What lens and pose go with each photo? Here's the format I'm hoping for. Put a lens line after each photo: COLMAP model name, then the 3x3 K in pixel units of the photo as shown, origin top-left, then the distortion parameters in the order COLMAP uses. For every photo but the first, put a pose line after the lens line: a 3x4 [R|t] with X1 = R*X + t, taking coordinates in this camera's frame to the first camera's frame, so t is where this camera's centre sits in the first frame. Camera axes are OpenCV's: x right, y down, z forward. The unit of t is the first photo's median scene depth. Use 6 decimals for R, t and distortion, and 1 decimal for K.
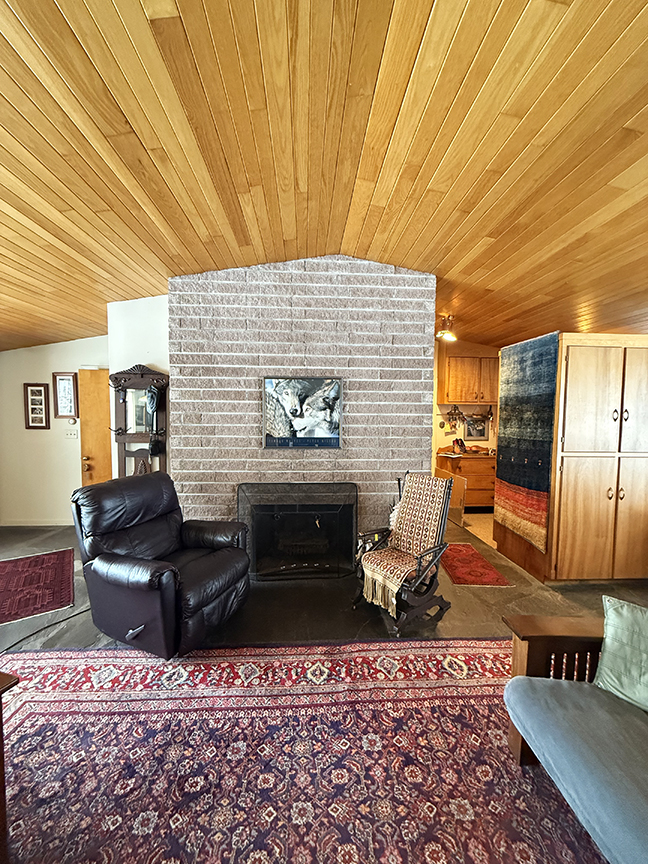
lens RADIAL K [[344.8, 0, 324.6], [0, 344.8, 429.8], [0, 0, 1]] dist [0.002054, 0.000103]
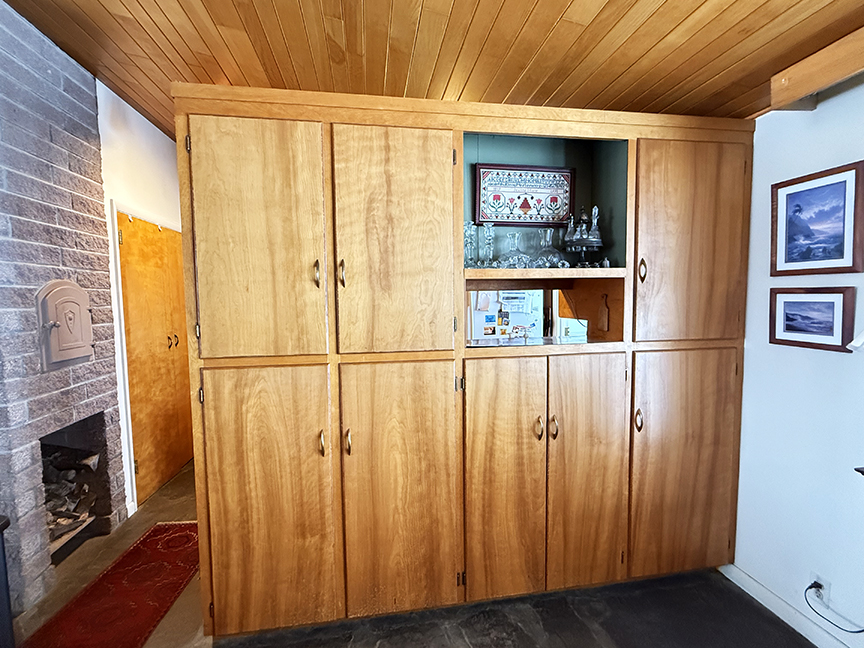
lens RADIAL K [[402.2, 0, 431.9], [0, 402.2, 325.5], [0, 0, 1]] dist [-0.000884, 0.000066]
pose [[0.994230, -0.032361, 0.102272, 0.931892], [0.030770, 0.999380, 0.017097, 0.021666], [-0.102762, -0.013852, 0.994610, 0.453895]]
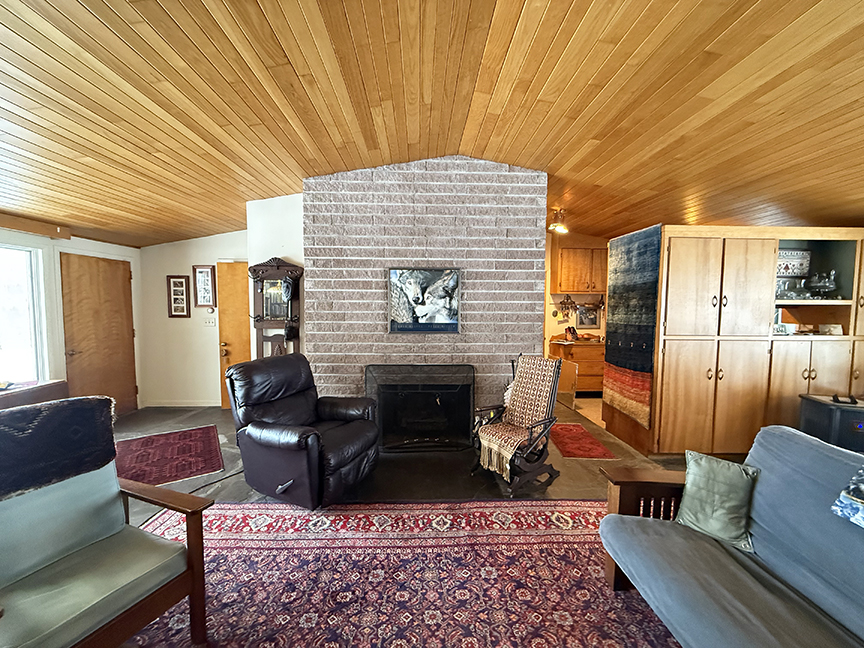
lens RADIAL K [[344.8, 0, 430.1], [0, 344.8, 324.5], [0, 0, 1]] dist [0.002054, 0.000103]
pose [[0.999633, -0.001544, -0.027035, -0.017082], [0.001708, 0.999980, 0.006062, 0.021947], [0.027025, -0.006106, 0.999616, -0.101418]]
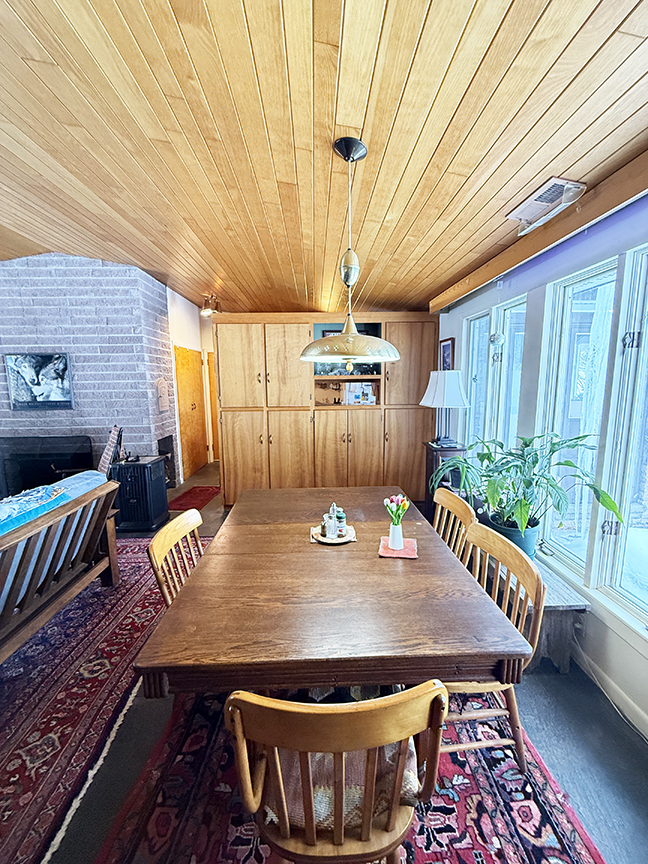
lens RADIAL K [[344.8, 0, 322.2], [0, 344.8, 429.6], [0, 0, 1]] dist [0.002054, 0.000103]
pose [[0.999268, -0.018185, -0.033646, 1.107165], [0.020941, 0.996289, 0.083489, 0.046058], [0.032003, -0.084133, 0.995941, -0.276422]]
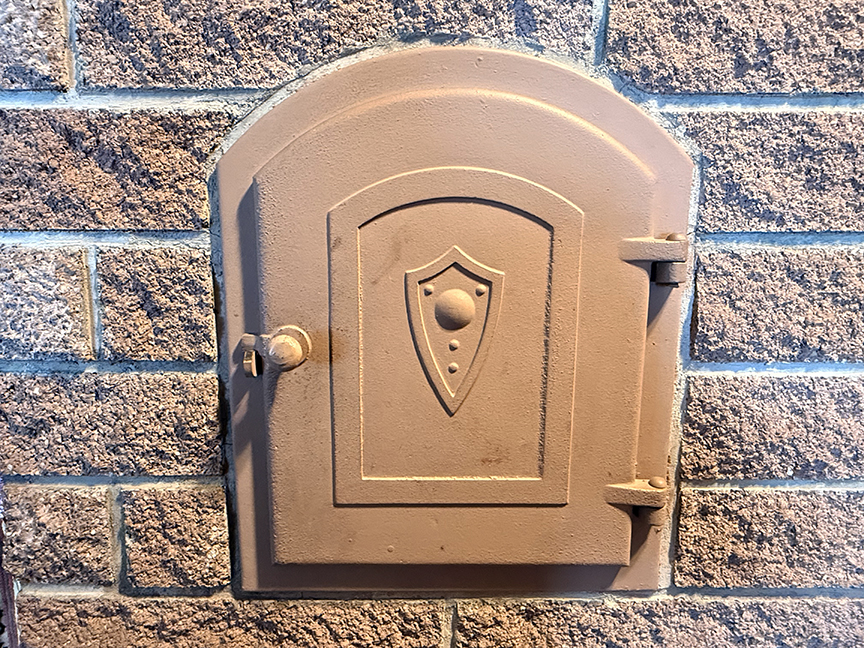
lens RADIAL K [[528.3, 0, 431.3], [0, 528.3, 323.8], [0, 0, 1]] dist [-0.002174, -0.000022]
pose [[-0.054374, 0.164508, -0.984876, 0.490207], [-0.057151, 0.984206, 0.167551, -0.020836], [0.996884, 0.065397, -0.044113, 1.255702]]
